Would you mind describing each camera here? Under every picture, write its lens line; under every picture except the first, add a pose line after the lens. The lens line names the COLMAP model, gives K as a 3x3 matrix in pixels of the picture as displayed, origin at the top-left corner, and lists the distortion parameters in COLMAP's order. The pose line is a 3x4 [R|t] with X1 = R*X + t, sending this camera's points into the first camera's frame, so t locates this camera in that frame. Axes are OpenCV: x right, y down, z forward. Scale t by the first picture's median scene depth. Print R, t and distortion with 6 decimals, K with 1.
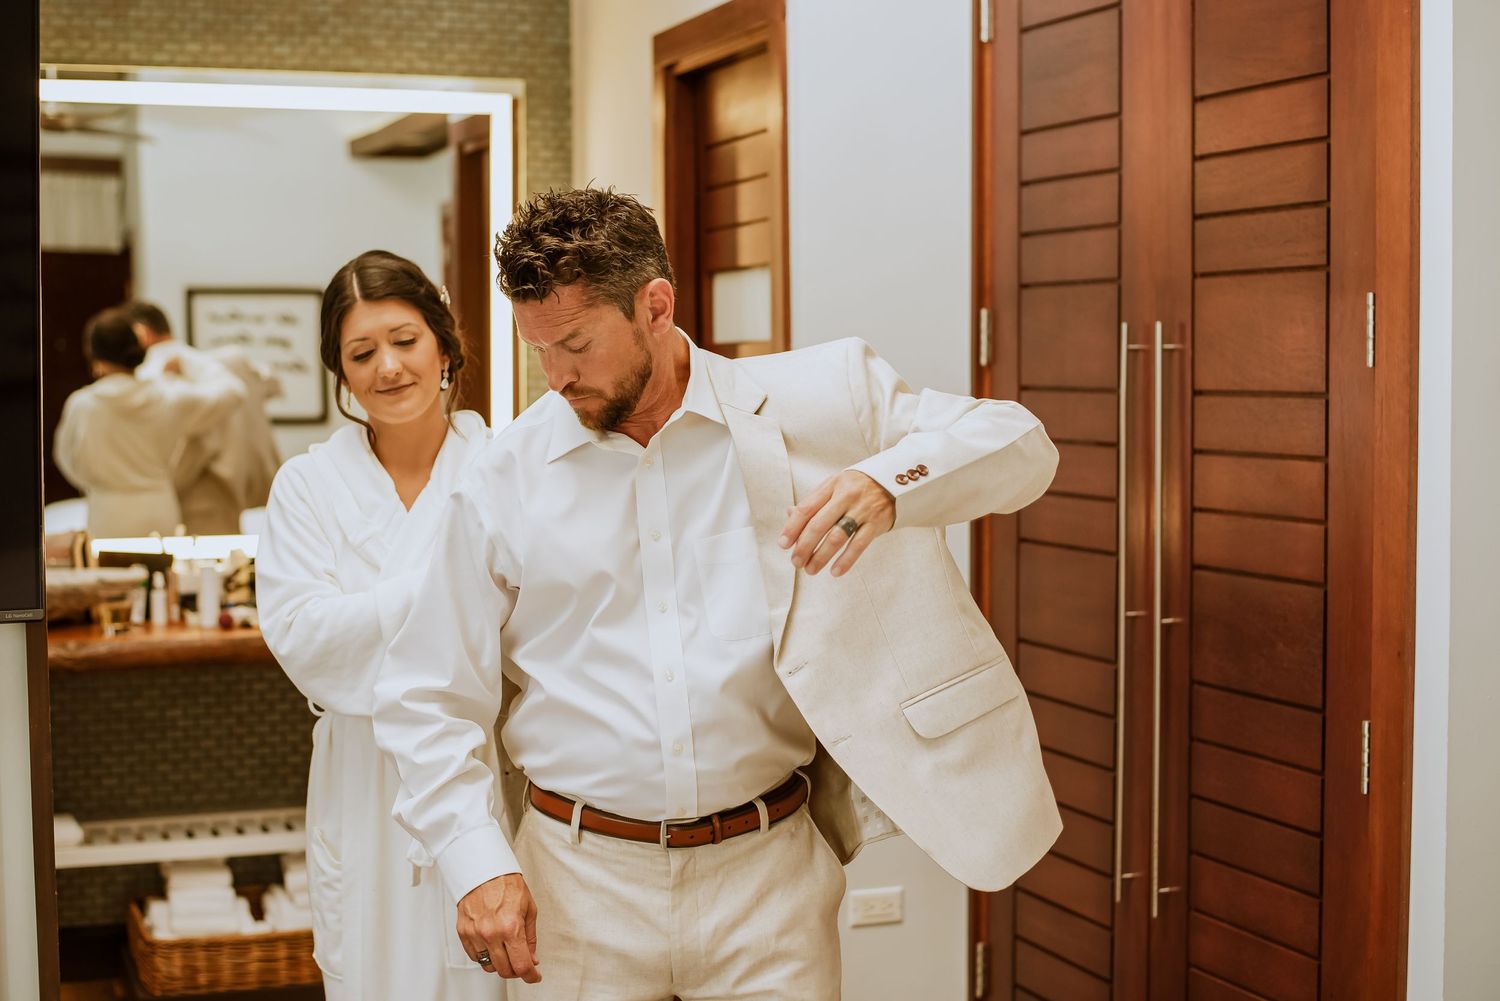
lens RADIAL K [[2309.7, 0, 749.8], [0, 2309.7, 529.7], [0, 0, 1]] dist [-0.055579, -0.046908]
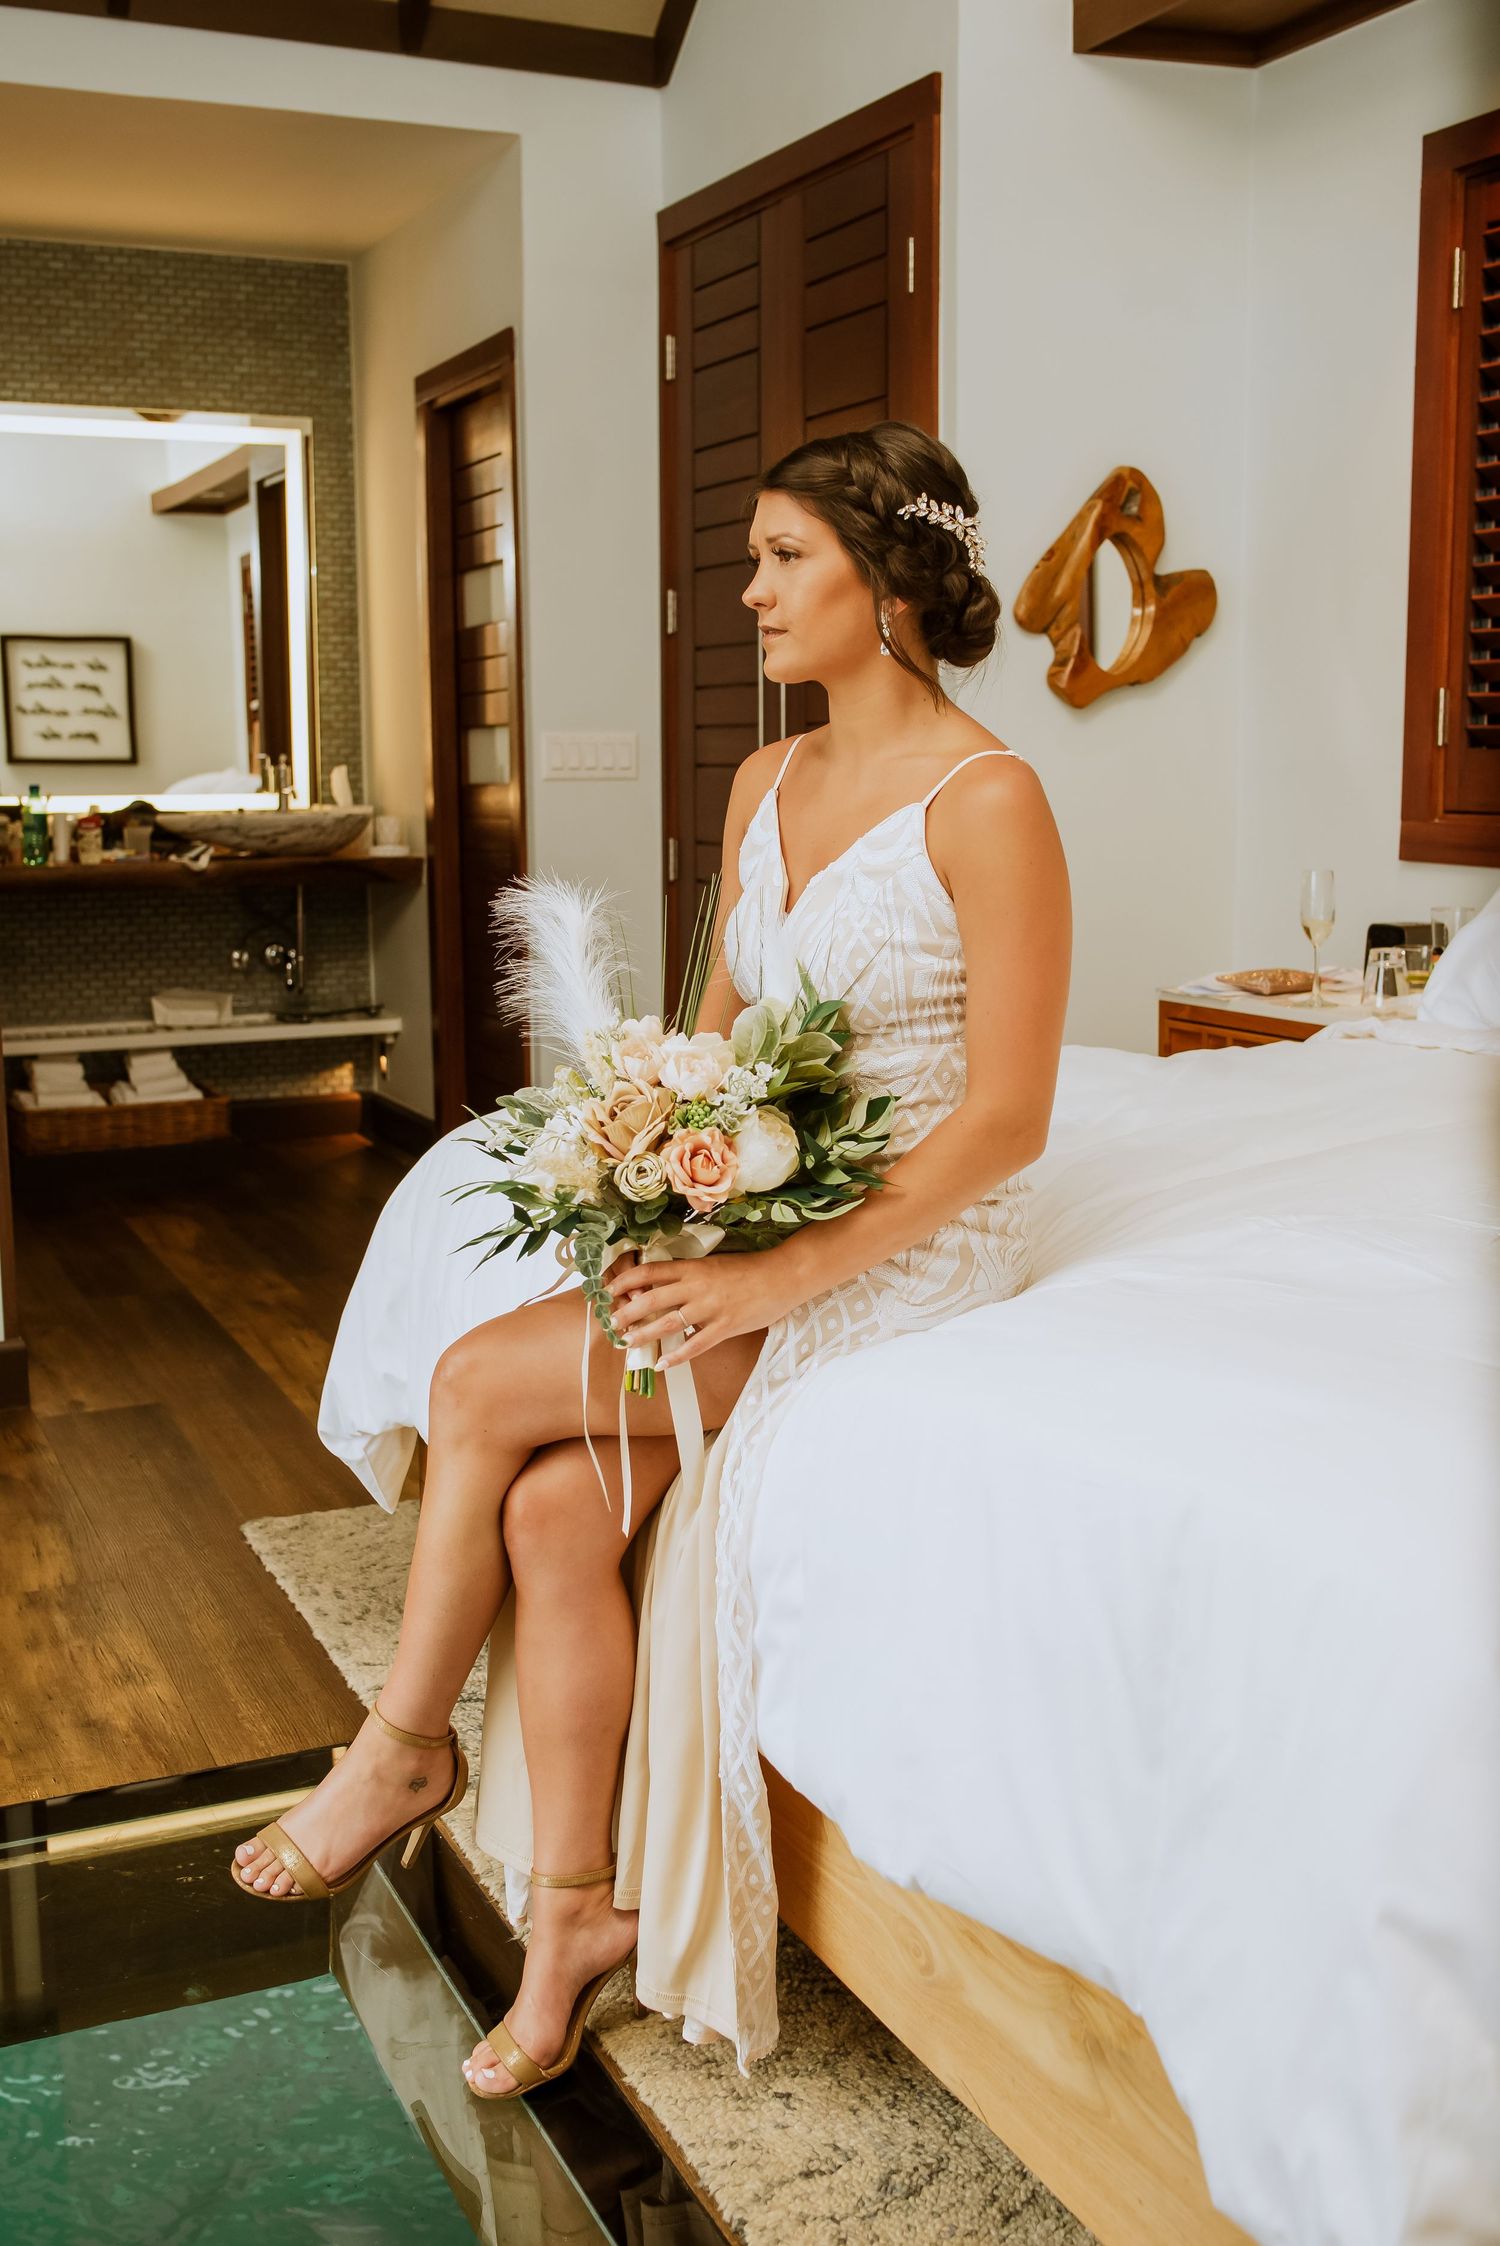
lens RADIAL K [[2282.9, 0, 744.2], [0, 2282.9, 1113.4], [0, 0, 1]] dist [-0.049592, 0.023864]
pose [[0.996654, -0.012158, 0.080827, 0.027355], [0.005026, 0.996120, 0.087858, 0.065483], [-0.081582, -0.087158, 0.992848, -0.231721]]
